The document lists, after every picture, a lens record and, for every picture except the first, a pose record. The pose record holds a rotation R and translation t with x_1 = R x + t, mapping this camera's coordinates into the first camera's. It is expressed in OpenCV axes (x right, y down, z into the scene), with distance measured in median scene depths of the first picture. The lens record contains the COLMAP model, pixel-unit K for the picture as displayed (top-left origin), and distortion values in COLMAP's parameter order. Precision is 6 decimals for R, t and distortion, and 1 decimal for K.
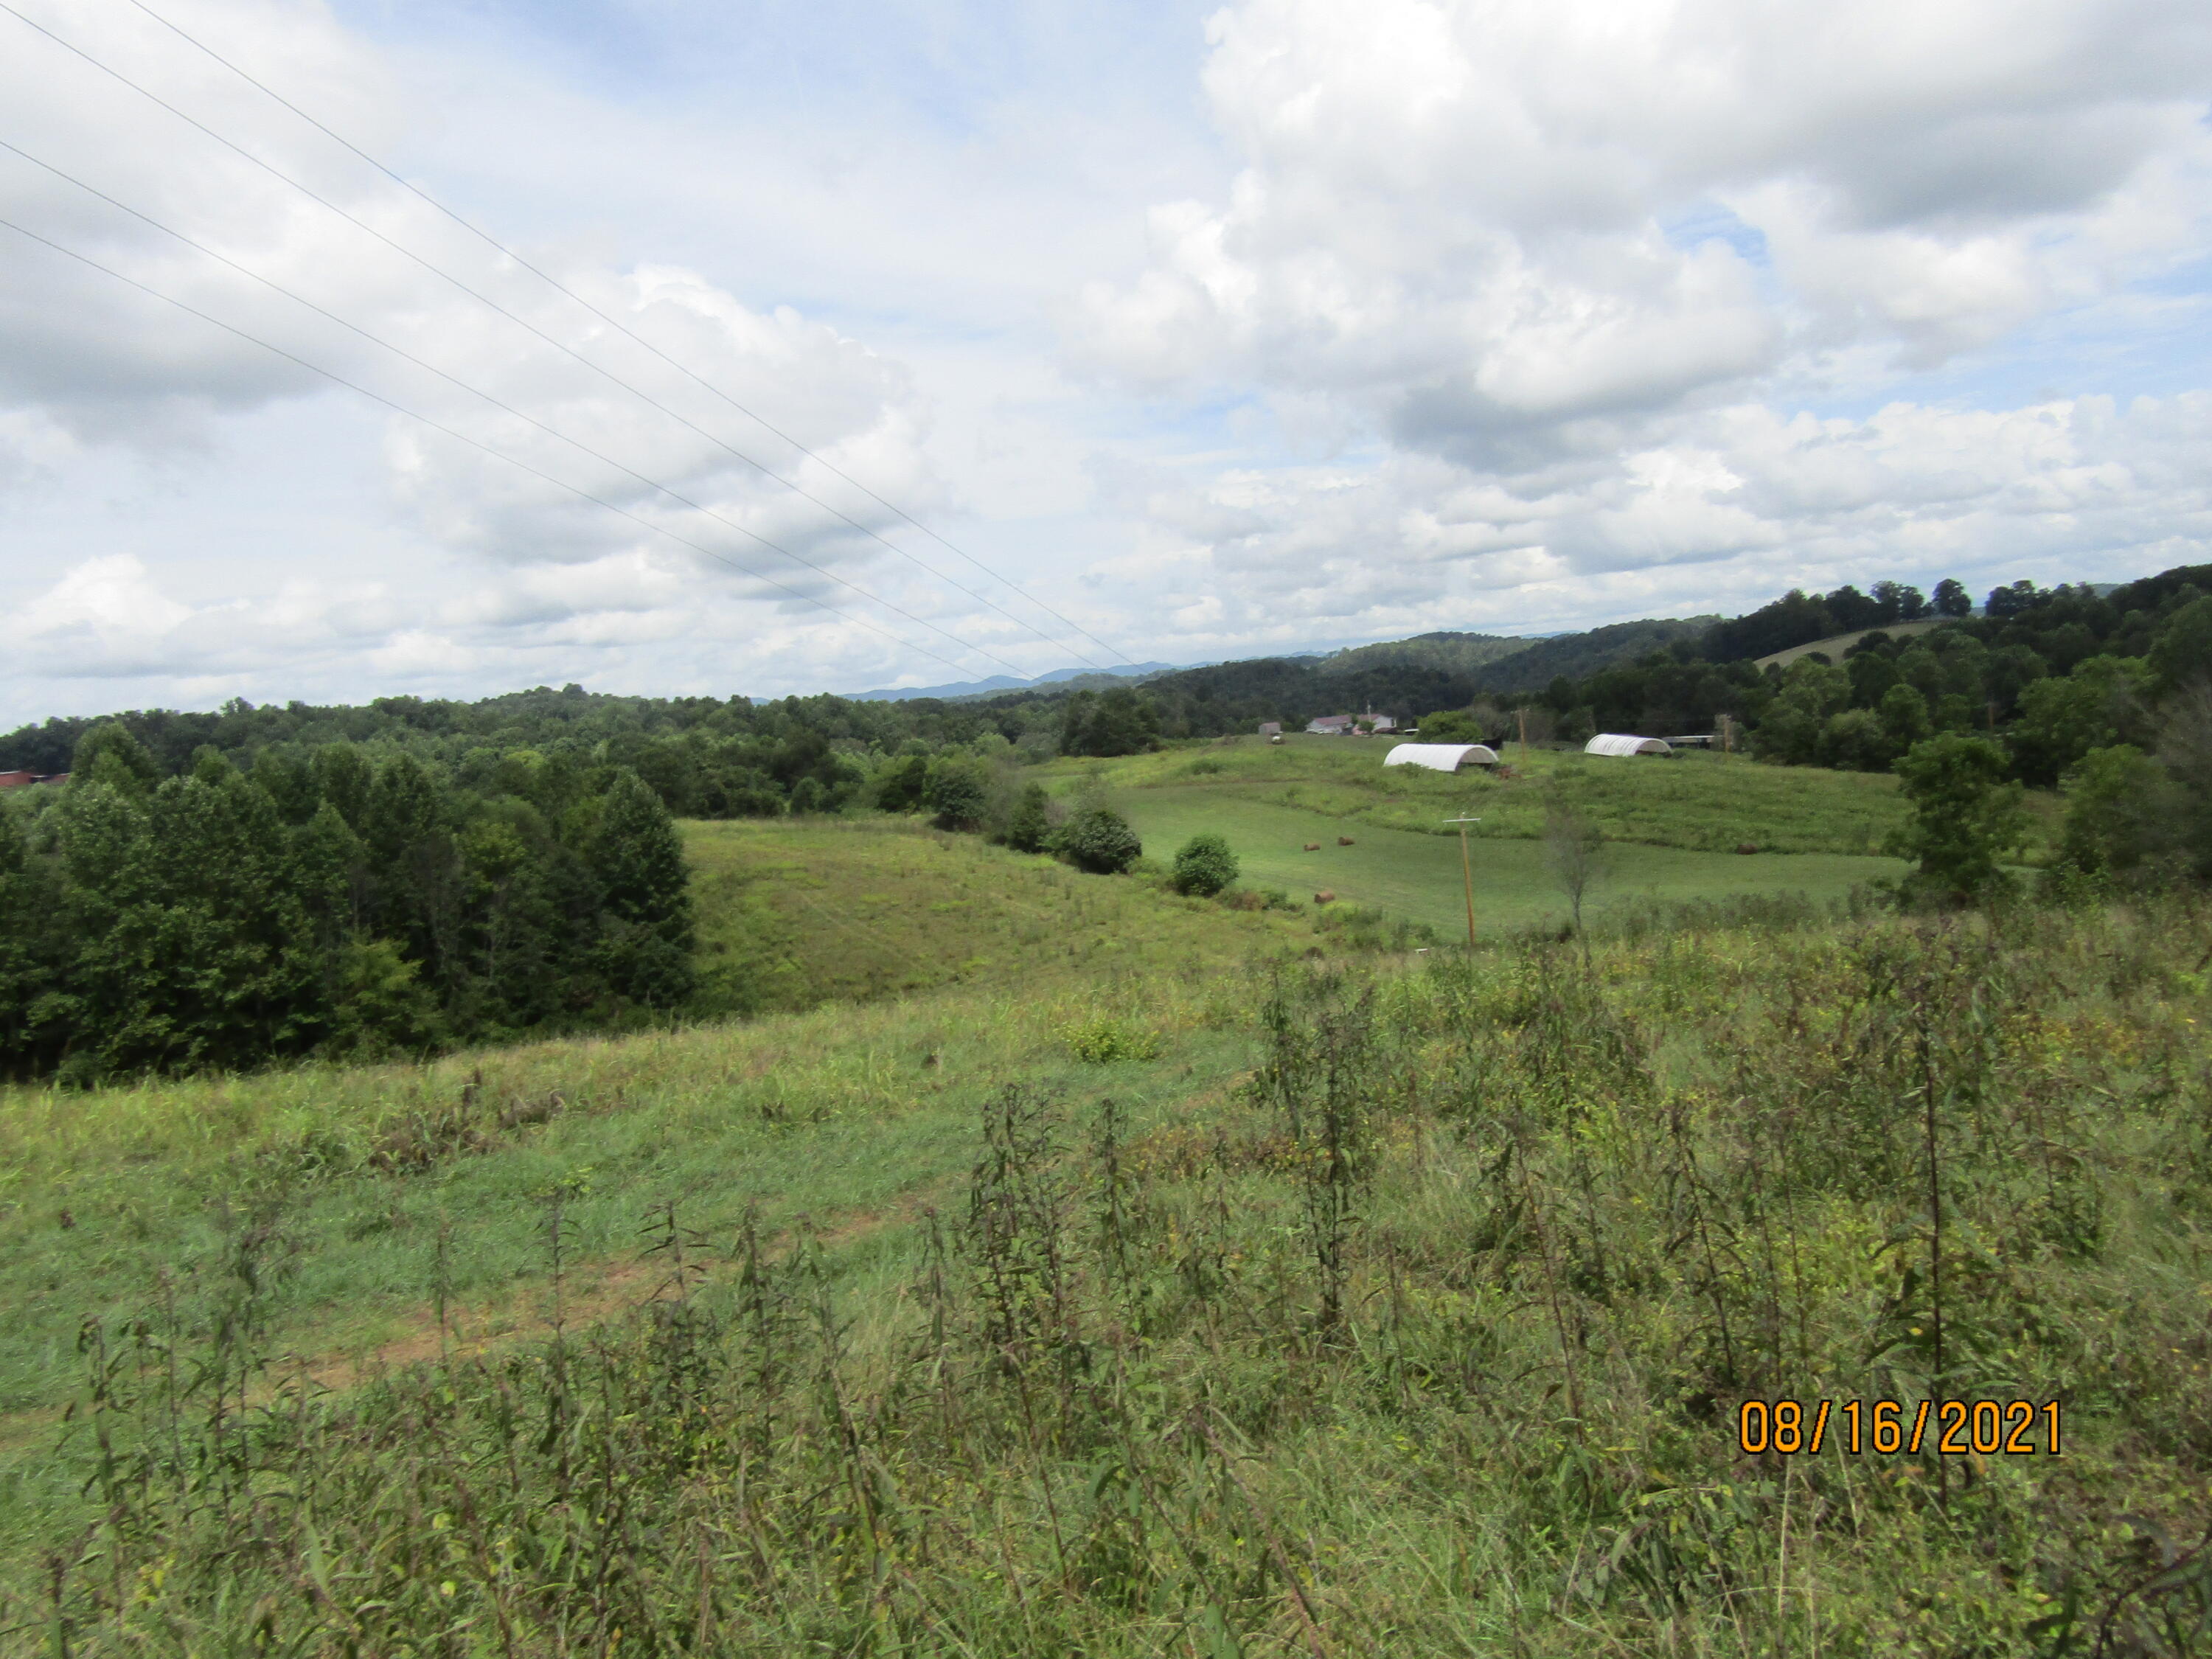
lens RADIAL K [[1558.8, 0, 1134.1], [0, 1558.8, 833.3], [0, 0, 1]] dist [-0.034730, 0.008148]
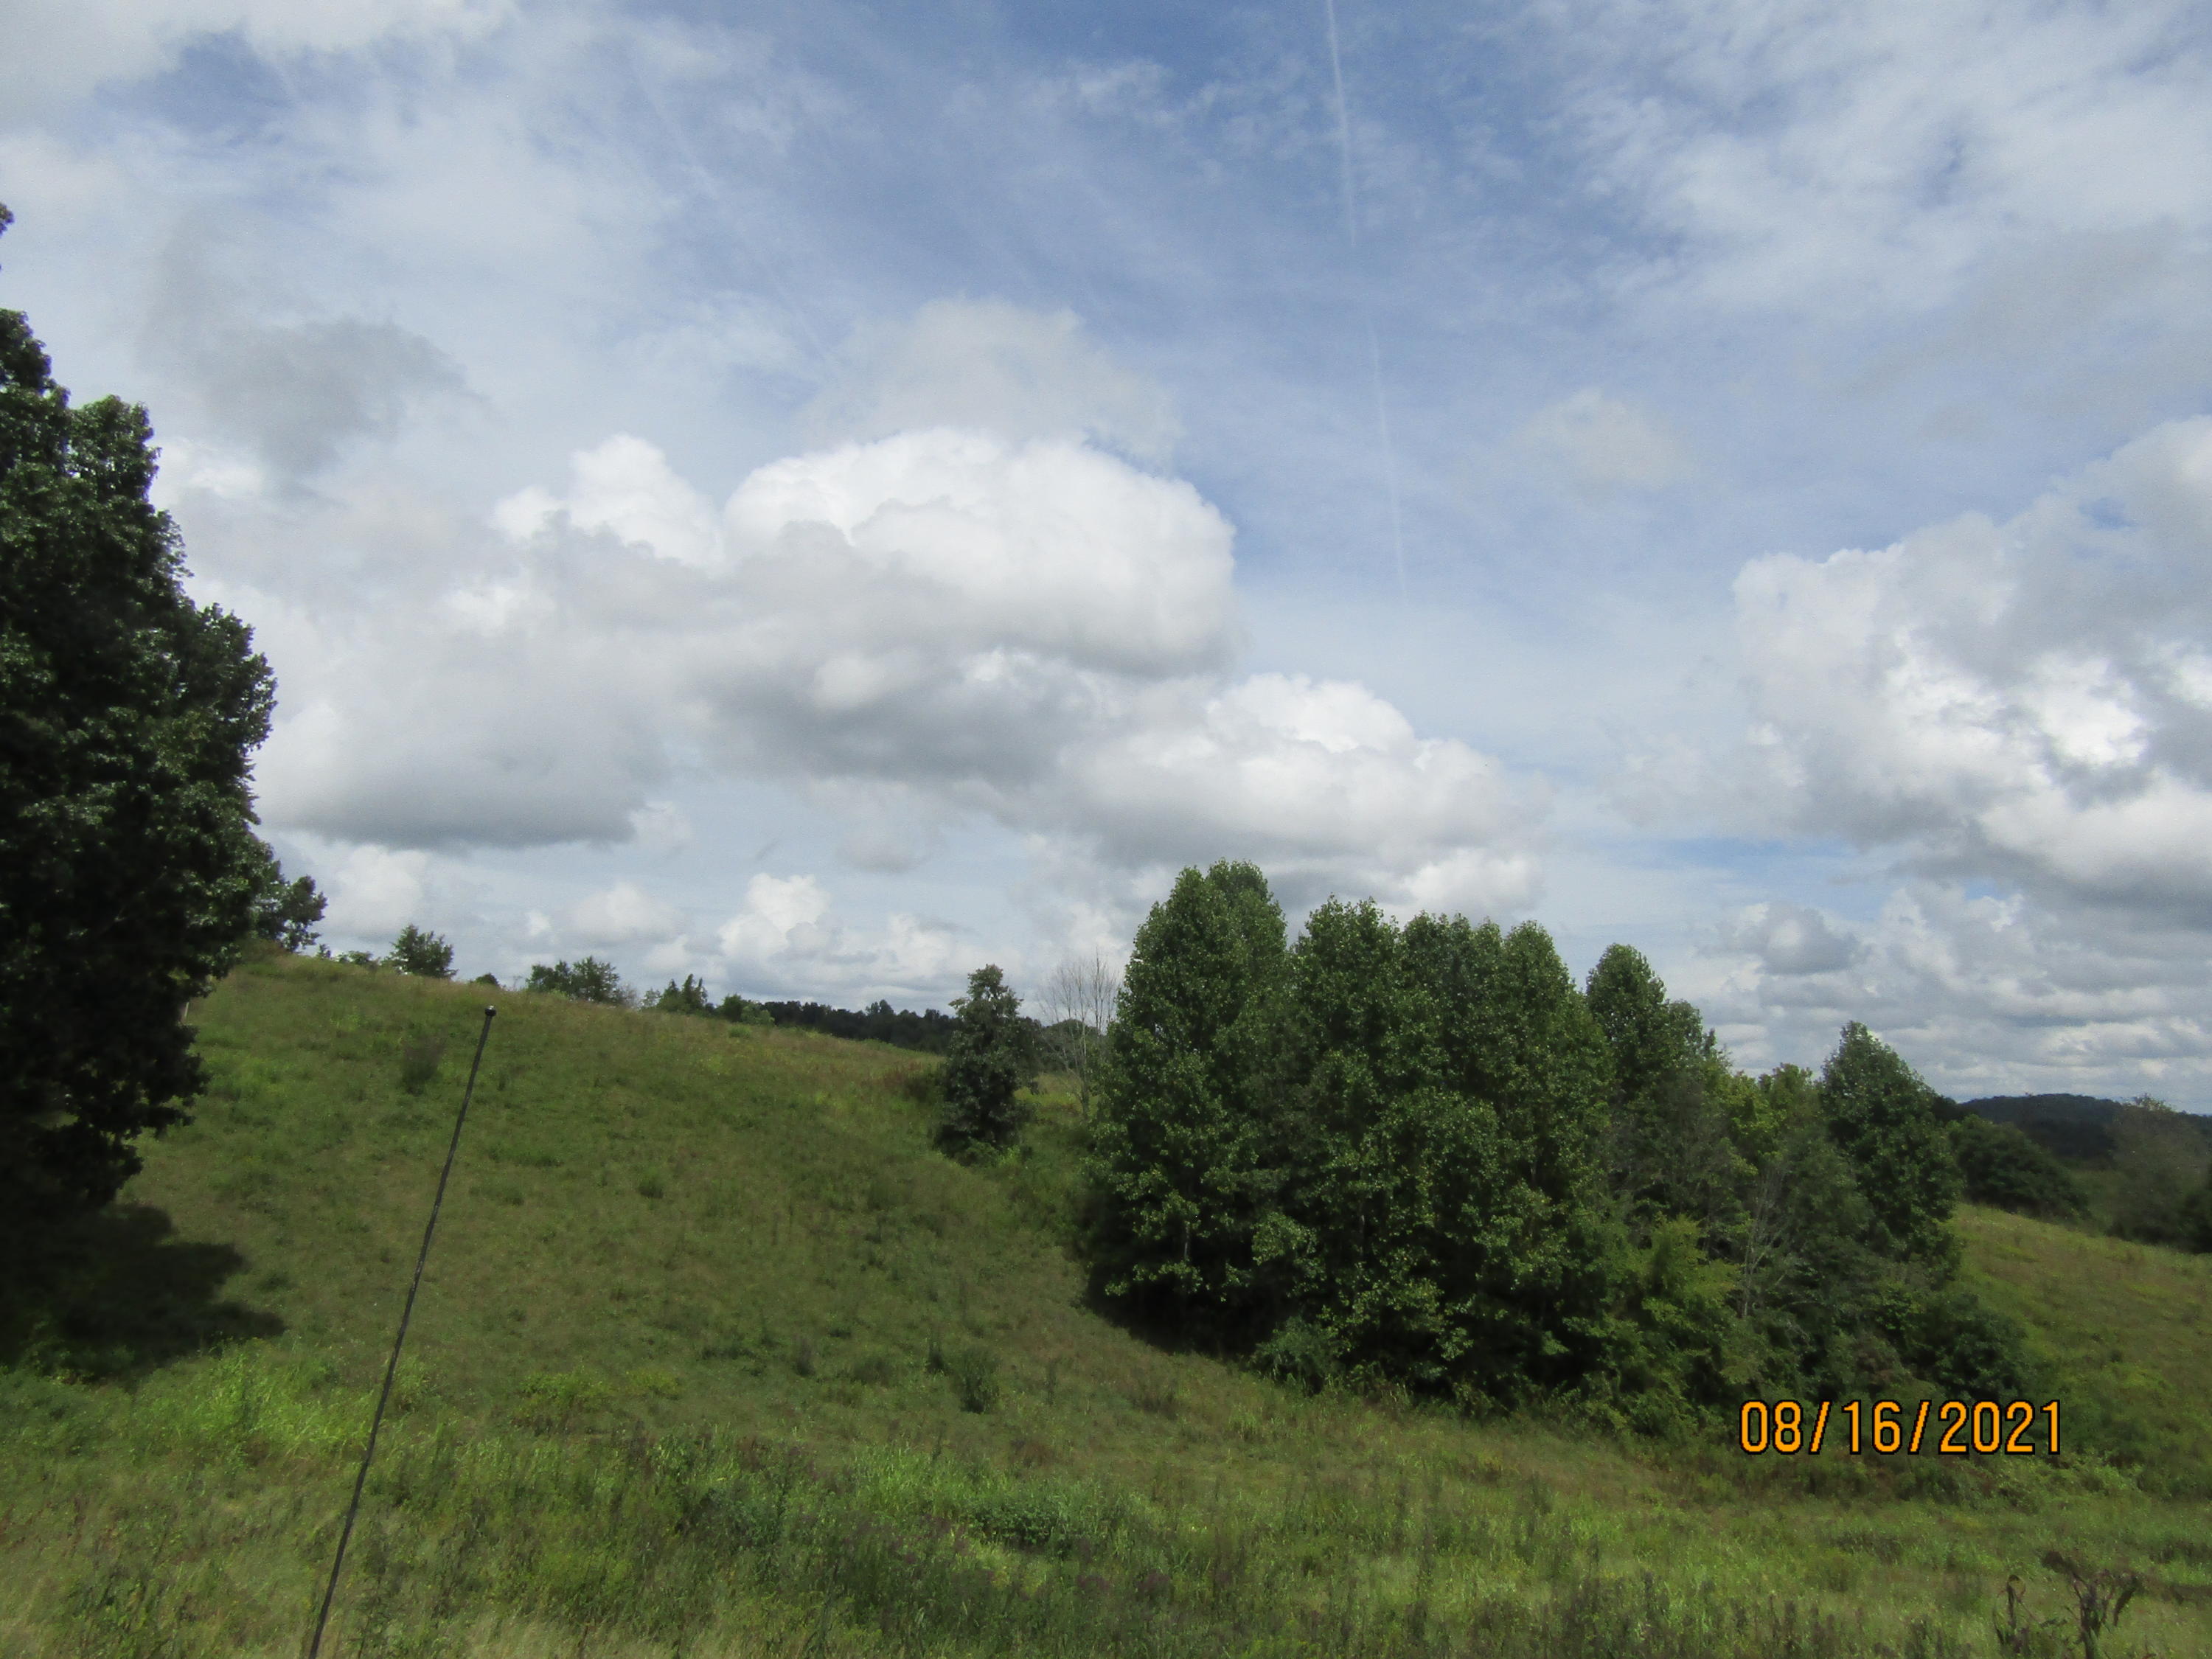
lens RADIAL K [[1554.8, 0, 1106.0], [0, 1554.8, 829.5], [0, 0, 1]] dist [0.003906, -0.000752]
pose [[0.935609, 0.065764, -0.346858, -0.394842], [-0.150634, 0.962937, -0.223746, 0.074213], [0.319288, 0.261588, 0.910839, 0.255414]]
